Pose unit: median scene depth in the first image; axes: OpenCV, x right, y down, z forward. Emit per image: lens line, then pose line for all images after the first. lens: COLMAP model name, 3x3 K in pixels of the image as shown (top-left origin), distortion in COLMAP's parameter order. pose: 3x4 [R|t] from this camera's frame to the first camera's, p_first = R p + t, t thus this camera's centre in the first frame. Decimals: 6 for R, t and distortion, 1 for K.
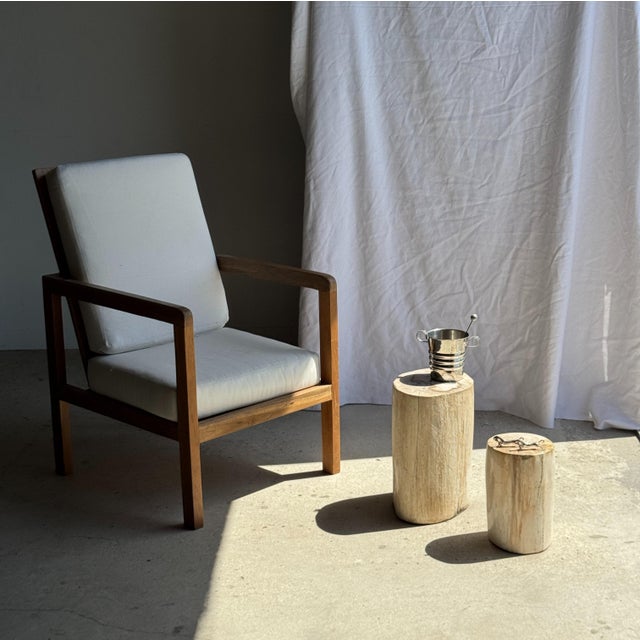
lens RADIAL K [[1198.9, 0, 332.7], [0, 1198.9, 316.5], [0, 0, 1]] dist [0.144783, 0.000000]
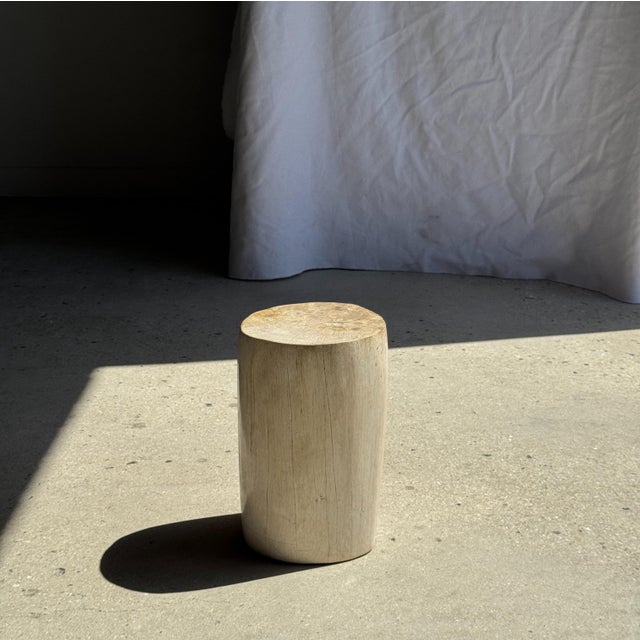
lens RADIAL K [[1198.9, 0, 325.3], [0, 1198.9, 323.0], [0, 0, 1]] dist [0.144783, 0.000000]
pose [[0.999620, 0.011684, 0.024954, 0.009994], [-0.013117, 0.998226, 0.058074, 0.071534], [-0.024231, -0.058379, 0.998000, 0.412965]]
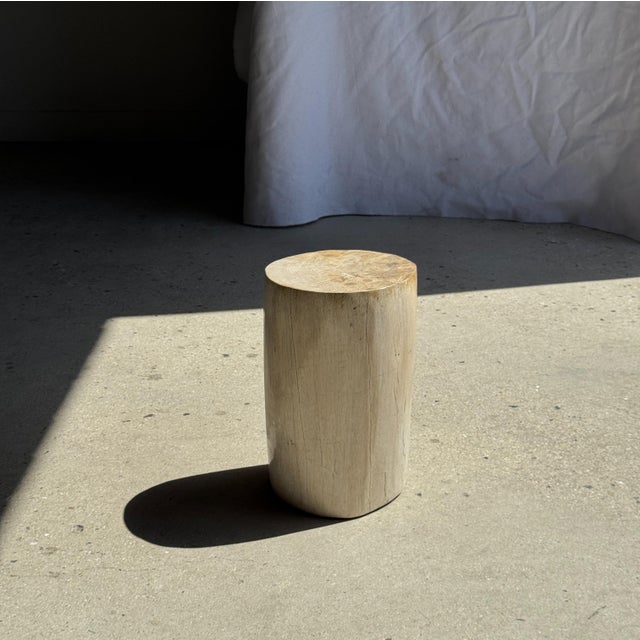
lens RADIAL K [[1198.9, 0, 320.2], [0, 1198.9, 317.4], [0, 0, 1]] dist [0.144783, 0.000000]
pose [[0.999899, 0.004717, 0.013415, 0.006209], [-0.006037, 0.994952, 0.100173, 0.070776], [-0.012875, -0.100244, 0.994880, 0.426754]]
